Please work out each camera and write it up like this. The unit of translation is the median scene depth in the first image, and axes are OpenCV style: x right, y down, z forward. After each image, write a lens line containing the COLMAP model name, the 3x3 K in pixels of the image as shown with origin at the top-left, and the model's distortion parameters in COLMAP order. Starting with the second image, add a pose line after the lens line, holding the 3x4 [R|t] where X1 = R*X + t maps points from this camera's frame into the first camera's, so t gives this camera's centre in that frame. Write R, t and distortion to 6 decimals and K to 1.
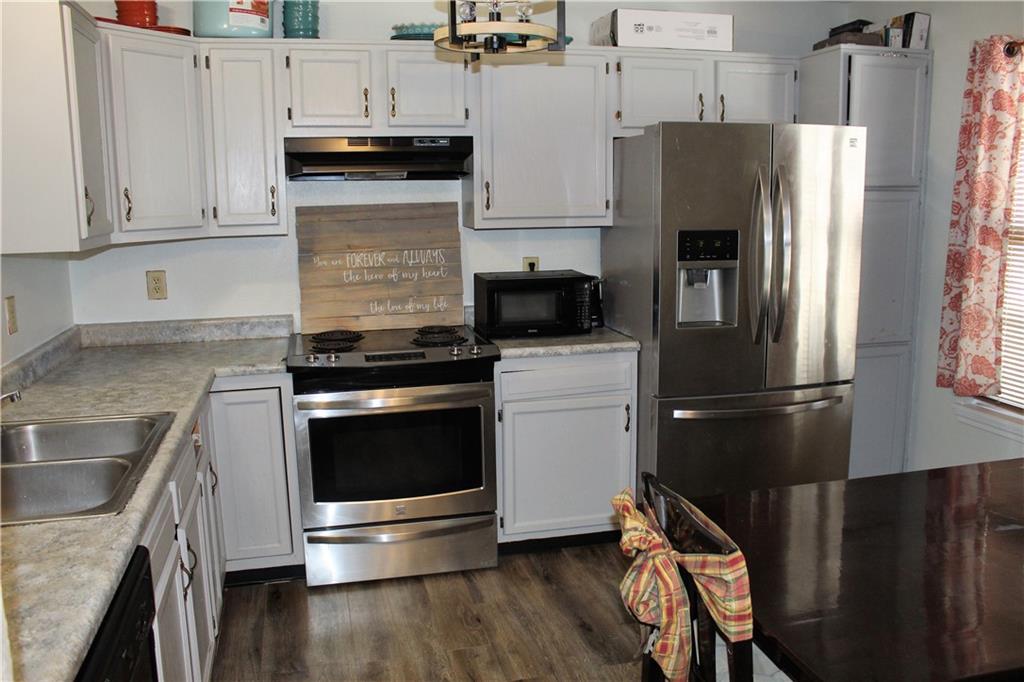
lens RADIAL K [[852.4, 0, 516.3], [0, 852.4, 339.2], [0, 0, 1]] dist [-0.150067, 0.110821]
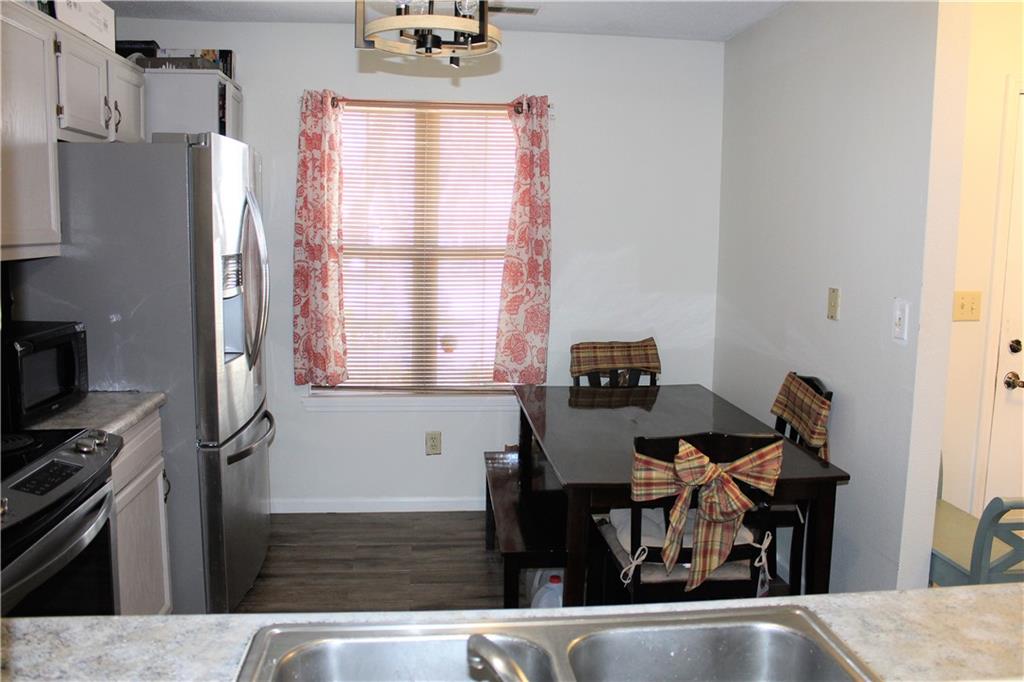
lens RADIAL K [[852.4, 0, 516.3], [0, 852.4, 339.2], [0, 0, 1]] dist [-0.150067, 0.110821]
pose [[0.136118, -0.118024, 0.983637, -0.636090], [0.149069, 0.984014, 0.097441, -0.079803], [-0.979413, 0.133366, 0.151535, 0.556985]]
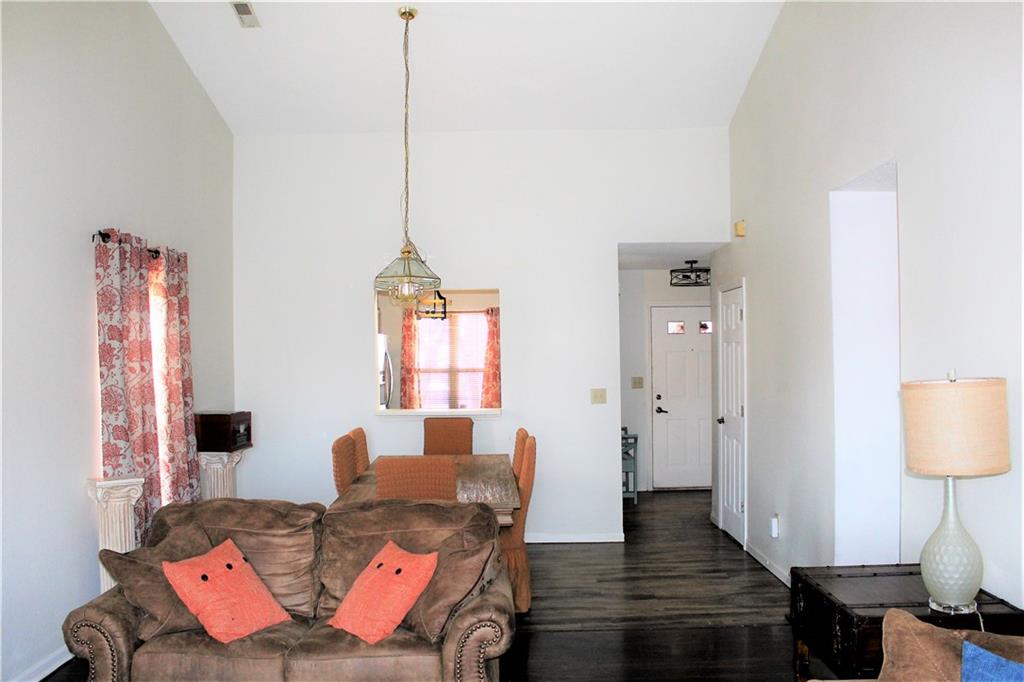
lens RADIAL K [[852.4, 0, 516.3], [0, 852.4, 339.2], [0, 0, 1]] dist [-0.150067, 0.110821]
pose [[0.238836, 0.023029, 0.970787, -2.445471], [0.171341, 0.983034, -0.065474, 0.031246], [-0.955824, 0.181973, 0.230838, -0.126889]]
